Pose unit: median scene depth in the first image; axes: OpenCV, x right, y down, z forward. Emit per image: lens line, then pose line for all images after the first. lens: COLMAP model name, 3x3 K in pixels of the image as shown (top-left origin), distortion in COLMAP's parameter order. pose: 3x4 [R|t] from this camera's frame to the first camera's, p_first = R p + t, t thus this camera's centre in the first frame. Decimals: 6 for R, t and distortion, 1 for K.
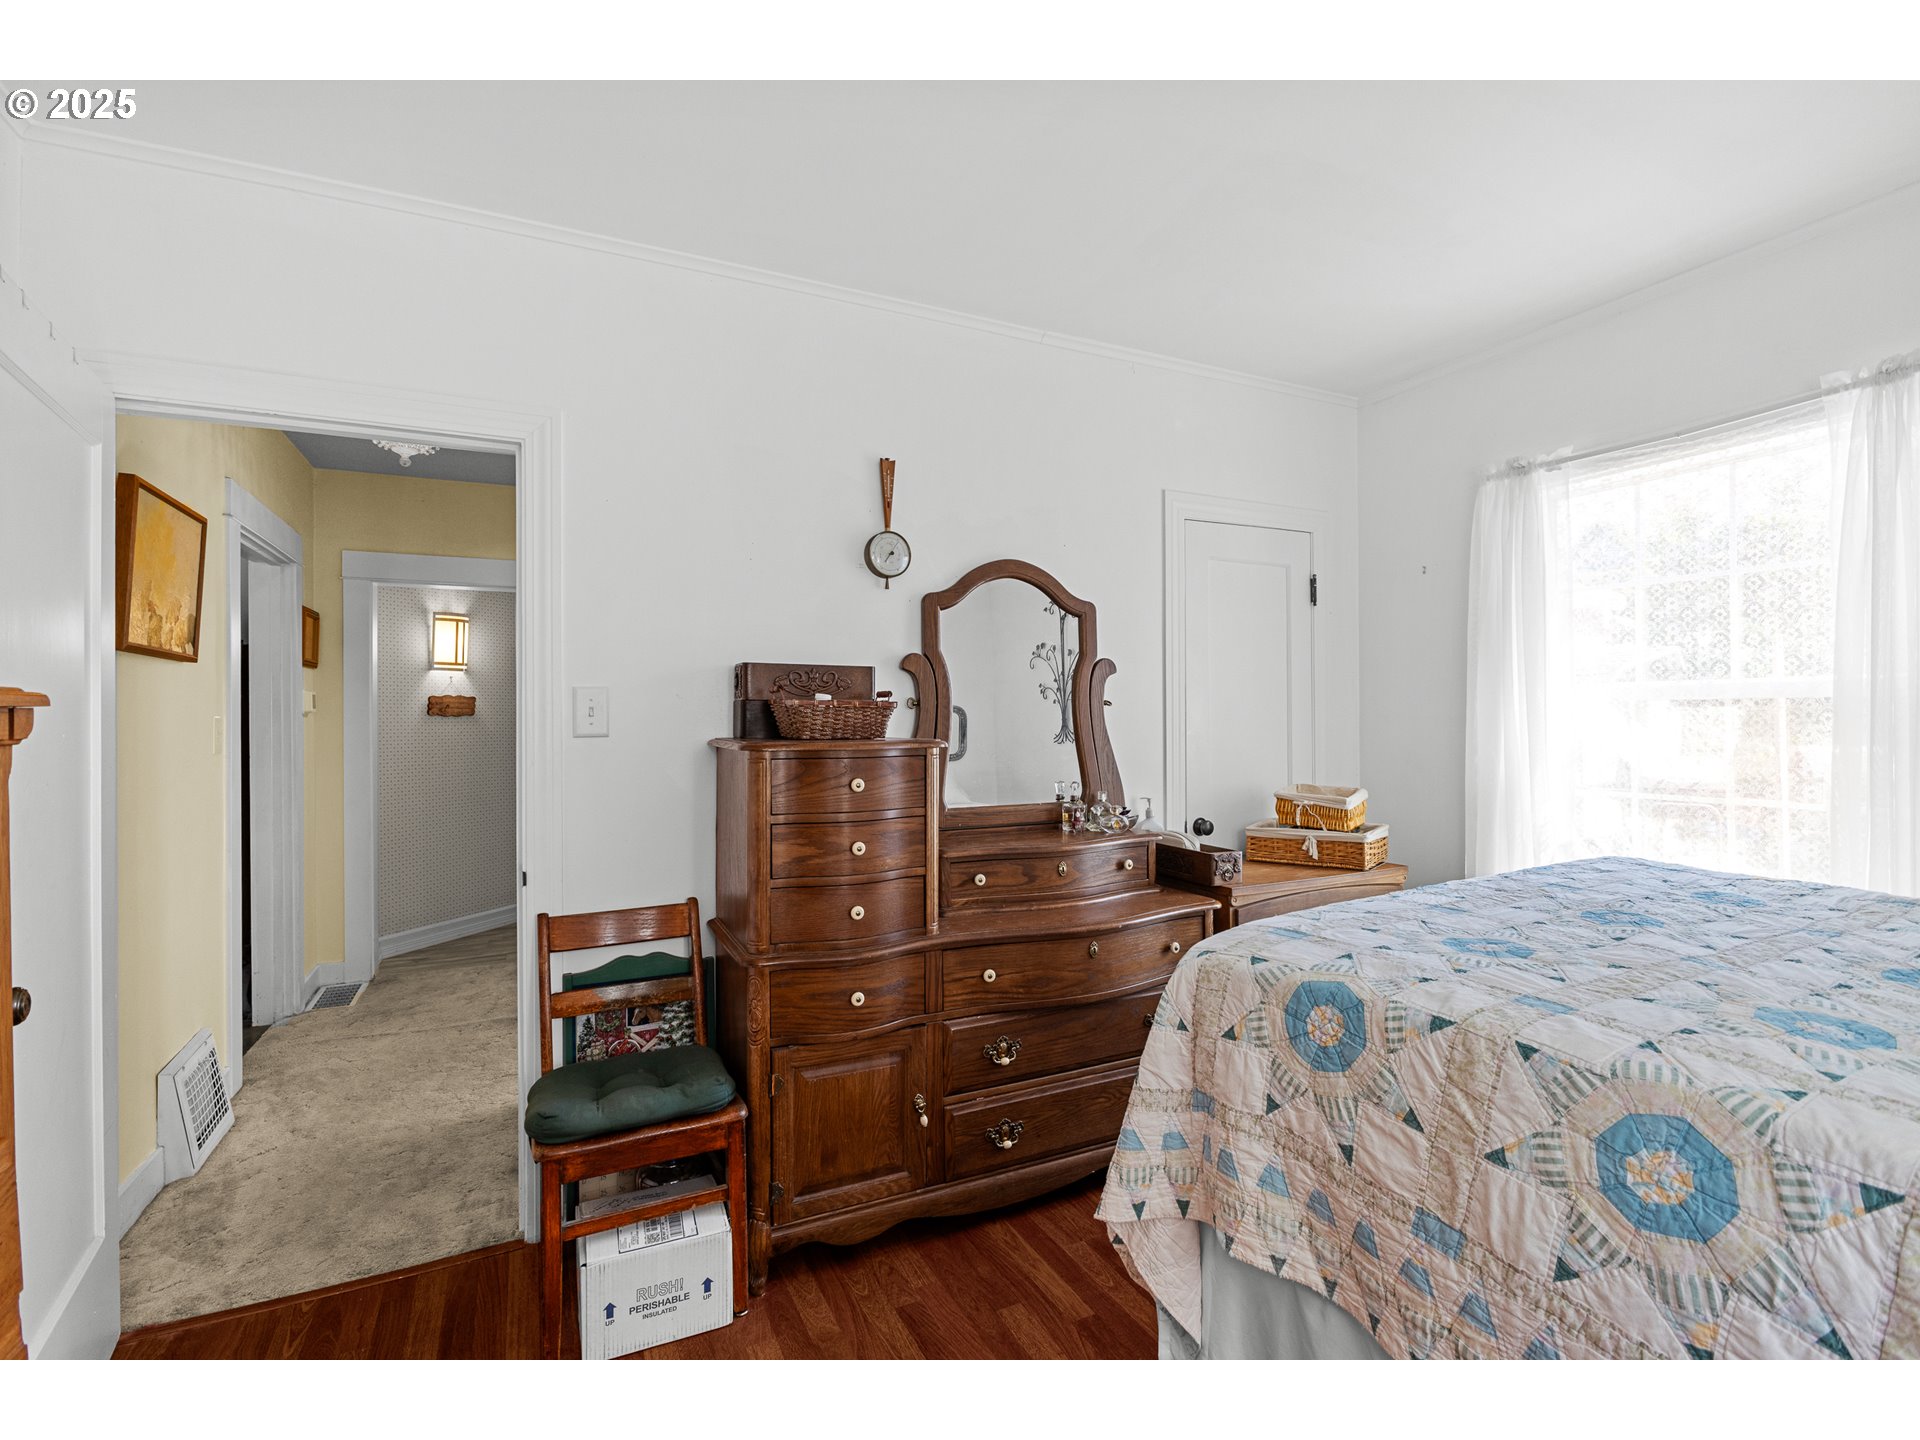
lens RADIAL K [[861.1, 0, 966.3], [0, 861.1, 714.5], [0, 0, 1]] dist [0.000159, 0.000143]
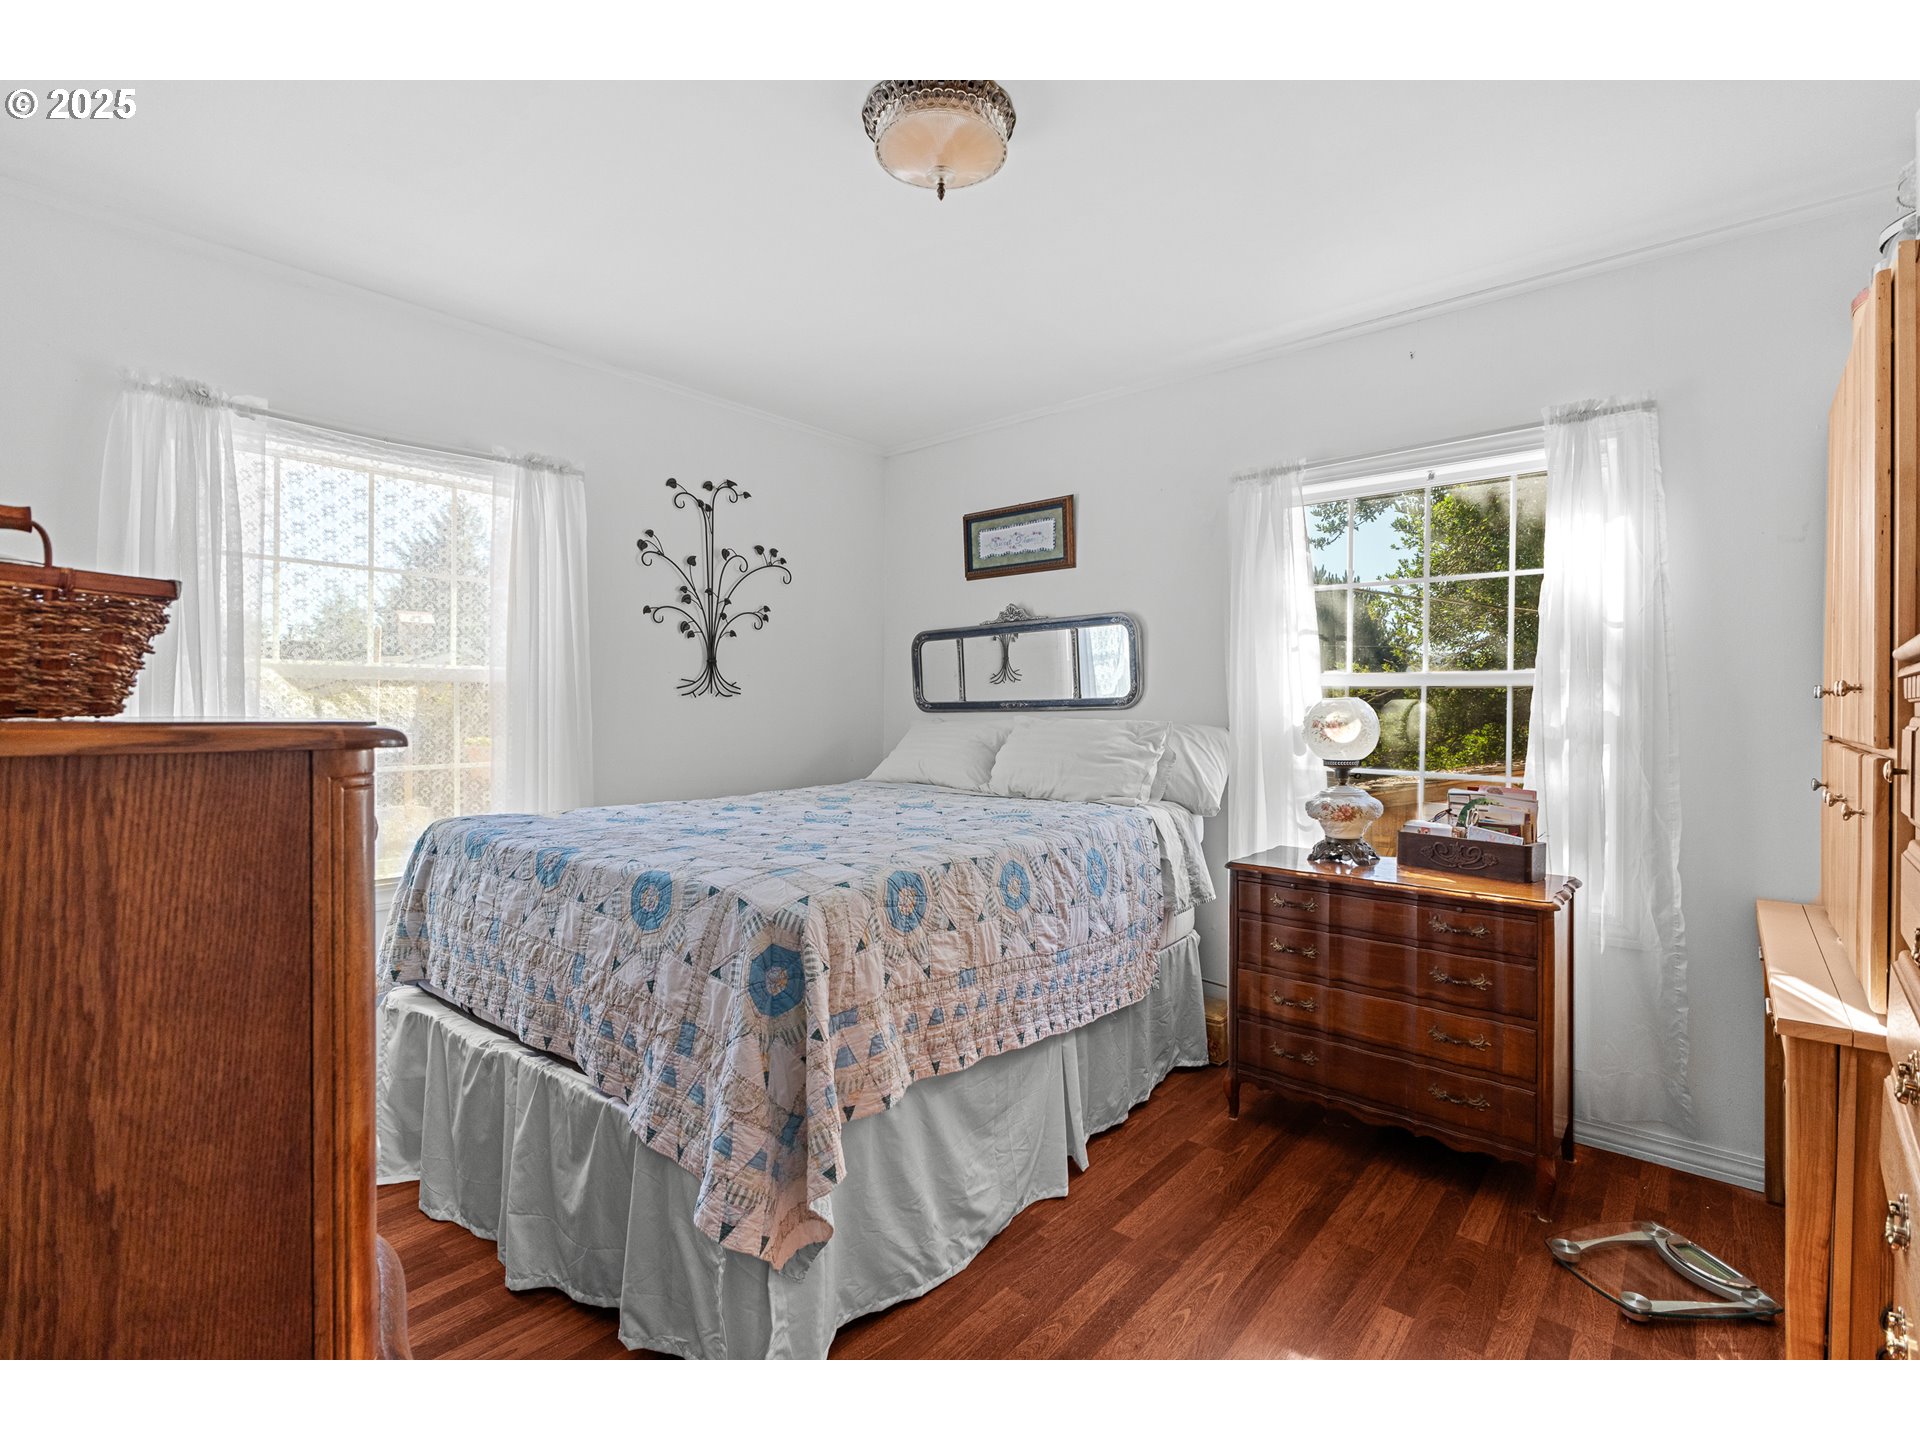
lens RADIAL K [[861.1, 0, 966.3], [0, 861.1, 714.5], [0, 0, 1]] dist [0.000159, 0.000143]
pose [[-0.368442, -0.003443, 0.929644, -0.997142], [-0.005351, 0.999984, 0.001583, 0.045548], [-0.929635, -0.004392, -0.368454, 1.483834]]
